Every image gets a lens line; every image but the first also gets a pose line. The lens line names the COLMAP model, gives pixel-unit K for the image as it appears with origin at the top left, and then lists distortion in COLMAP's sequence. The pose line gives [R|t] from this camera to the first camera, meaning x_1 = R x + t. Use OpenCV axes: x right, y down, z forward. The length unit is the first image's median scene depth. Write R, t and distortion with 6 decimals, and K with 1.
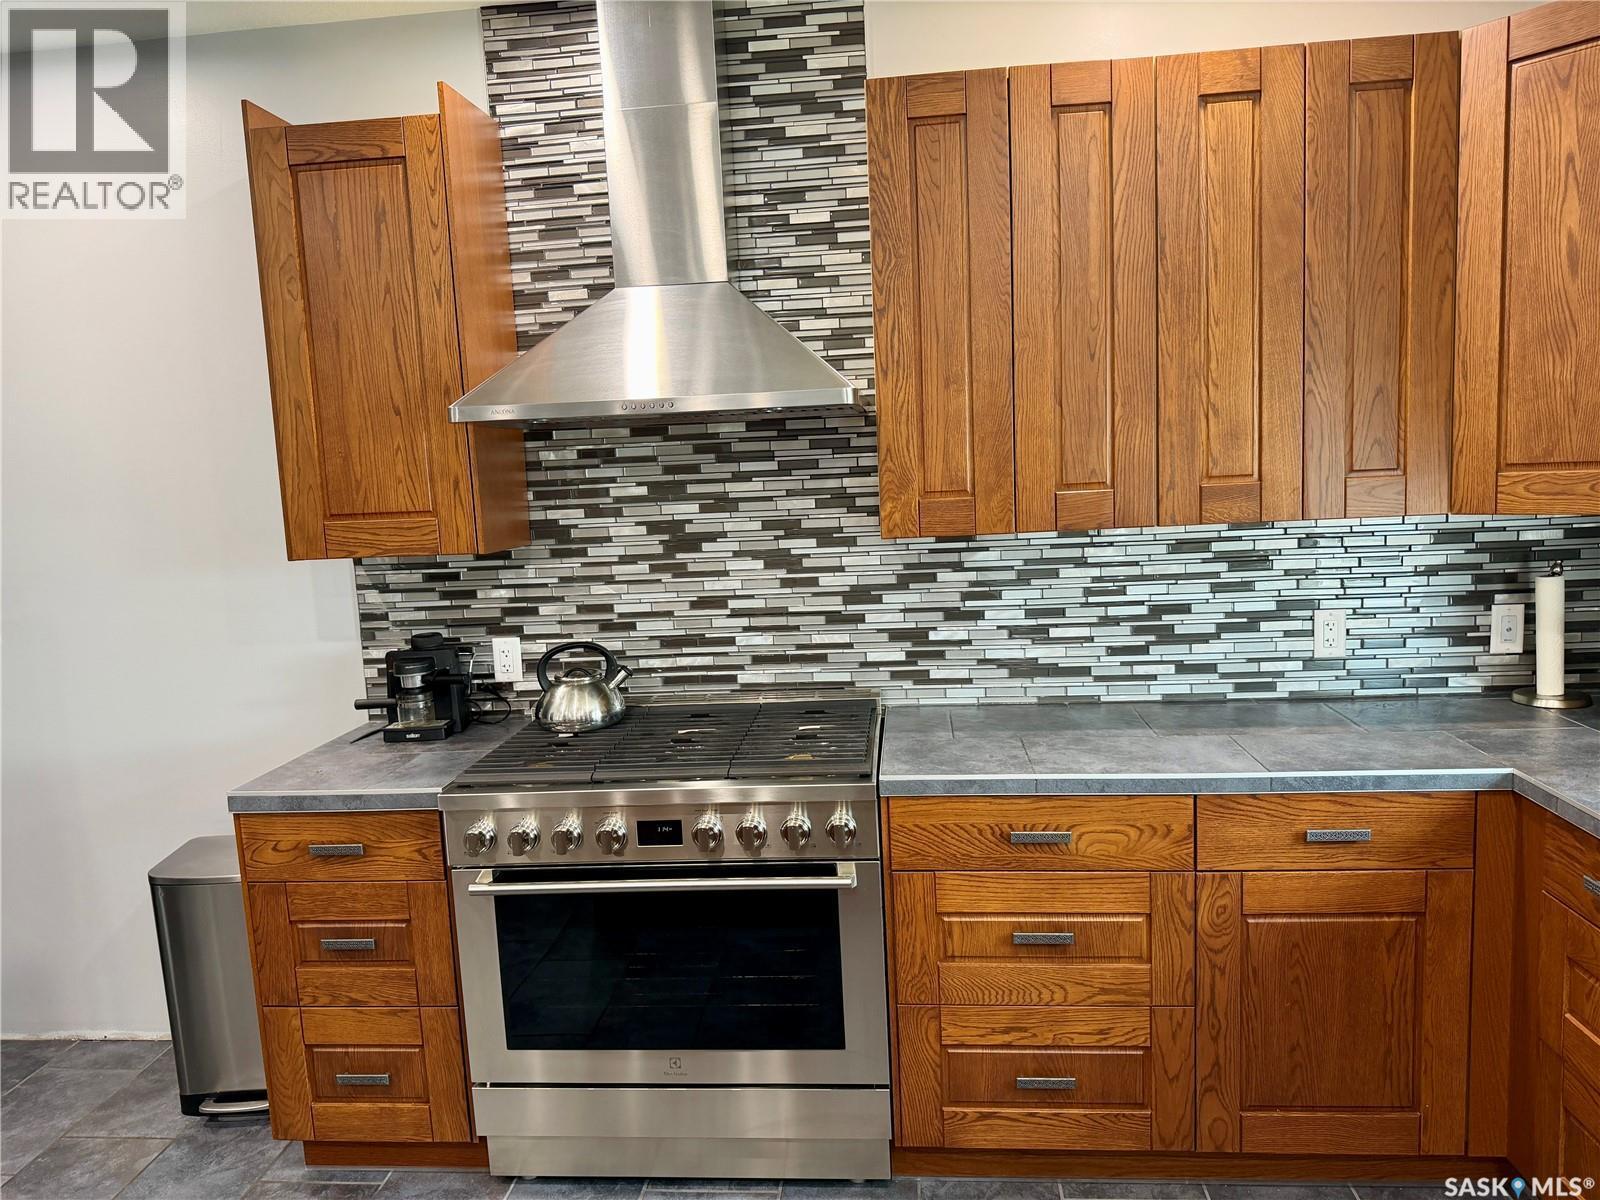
lens RADIAL K [[1143.4, 0, 763.4], [0, 1143.4, 628.4], [0, 0, 1]] dist [0.062590, -0.070153]
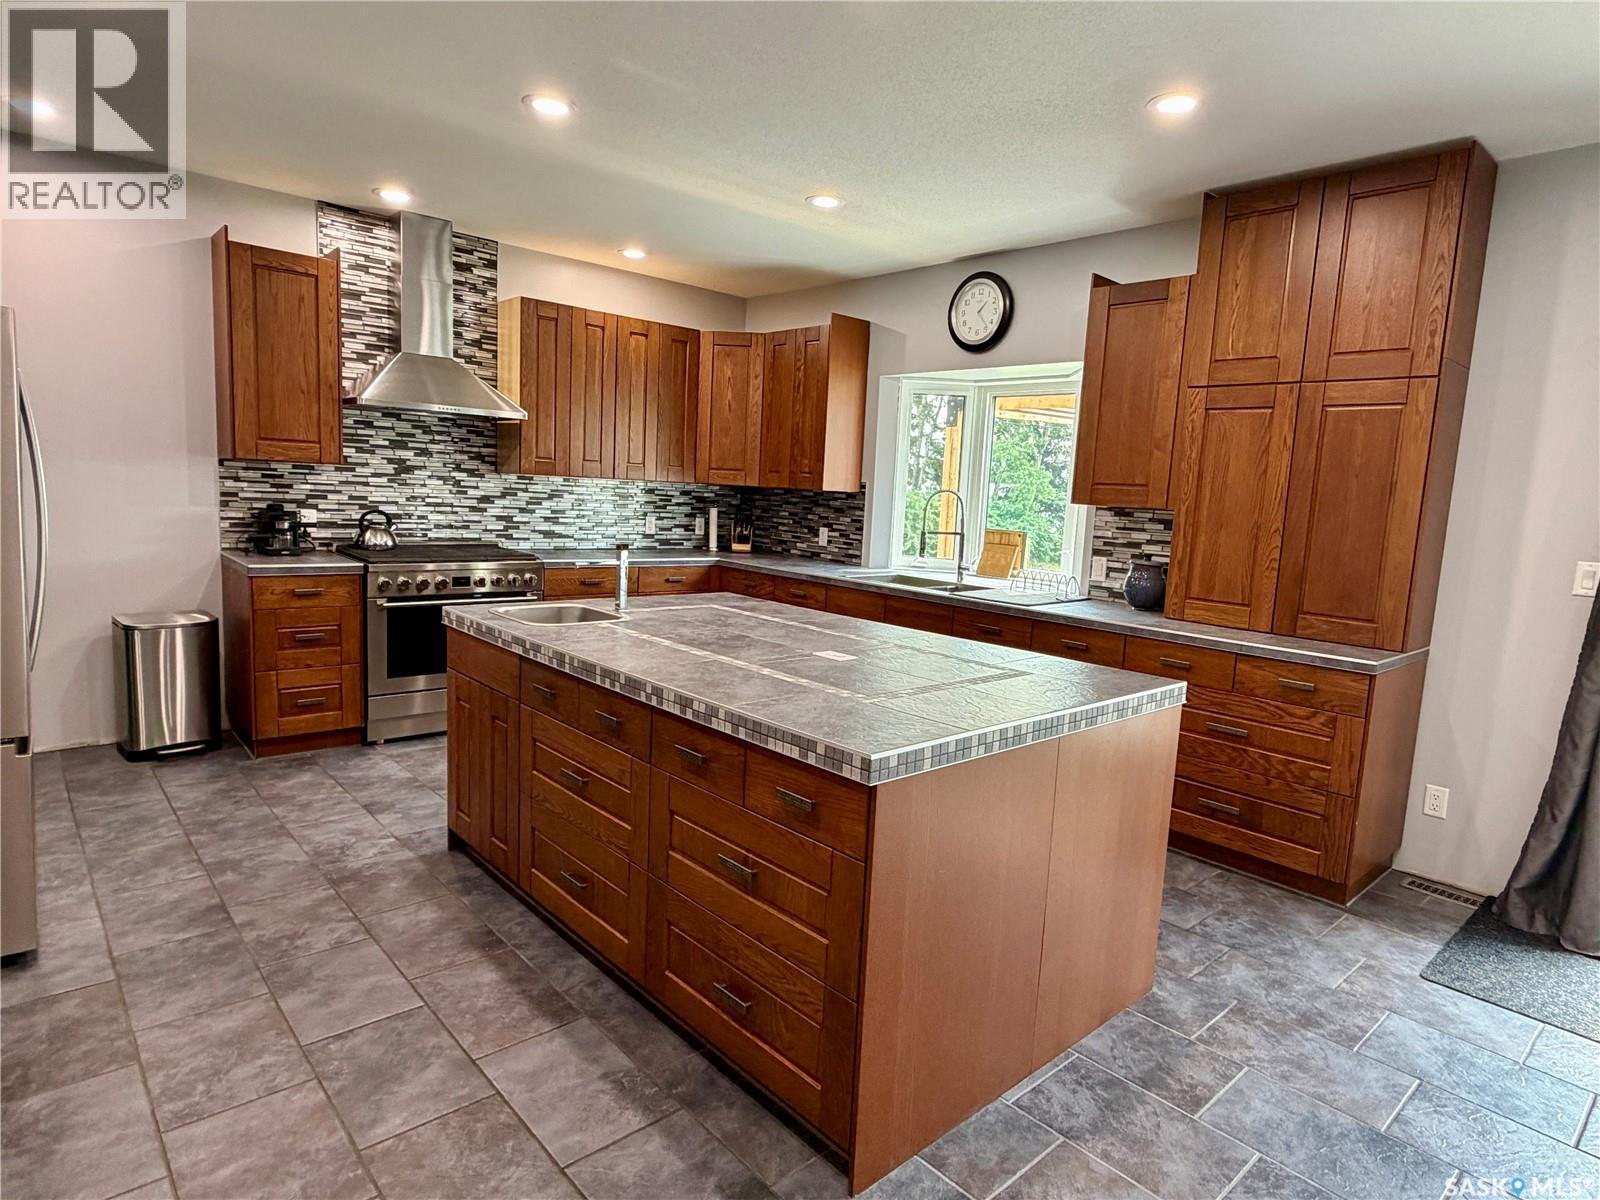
lens RADIAL K [[900.1, 0, 805.4], [0, 900.1, 601.5], [0, 0, 1]] dist [-0.002013, 0.000037]
pose [[0.676909, -0.011211, 0.735981, -0.817817], [0.013992, 0.999899, 0.002362, 0.181247], [-0.735934, 0.008699, 0.676998, -0.699666]]
